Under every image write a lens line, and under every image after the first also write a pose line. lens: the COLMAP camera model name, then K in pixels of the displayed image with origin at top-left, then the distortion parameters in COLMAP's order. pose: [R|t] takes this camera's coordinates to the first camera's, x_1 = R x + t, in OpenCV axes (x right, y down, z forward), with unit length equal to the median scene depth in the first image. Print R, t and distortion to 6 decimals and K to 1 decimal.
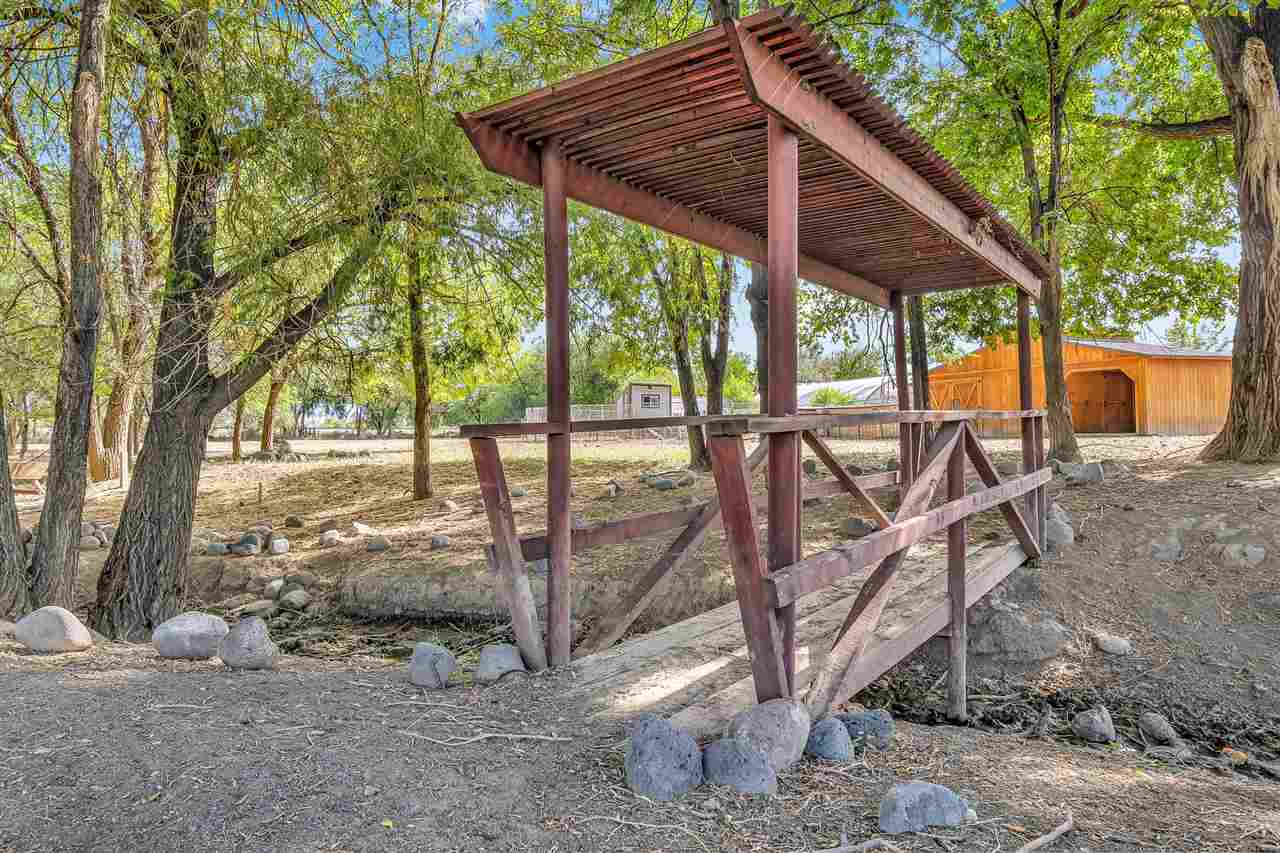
lens RADIAL K [[794.9, 0, 638.7], [0, 794.9, 427.1], [0, 0, 1]] dist [0.000507, -0.000020]
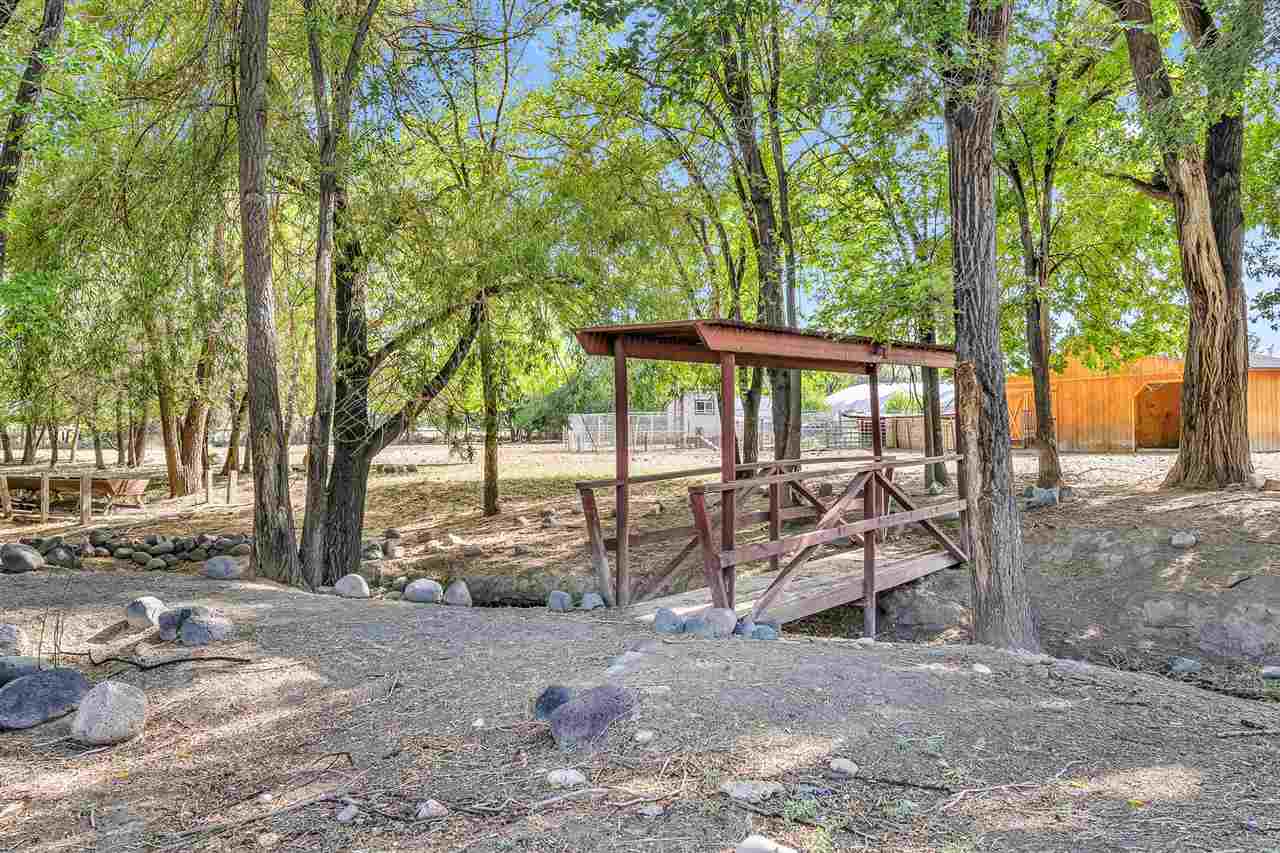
lens RADIAL K [[978.8, 0, 640.8], [0, 978.8, 426.0], [0, 0, 1]] dist [-0.006415, -0.003144]
pose [[0.998294, 0.001004, -0.058380, 0.031970], [-0.000966, 0.999999, 0.000686, -0.052599], [0.058381, -0.000628, 0.998294, -0.528670]]
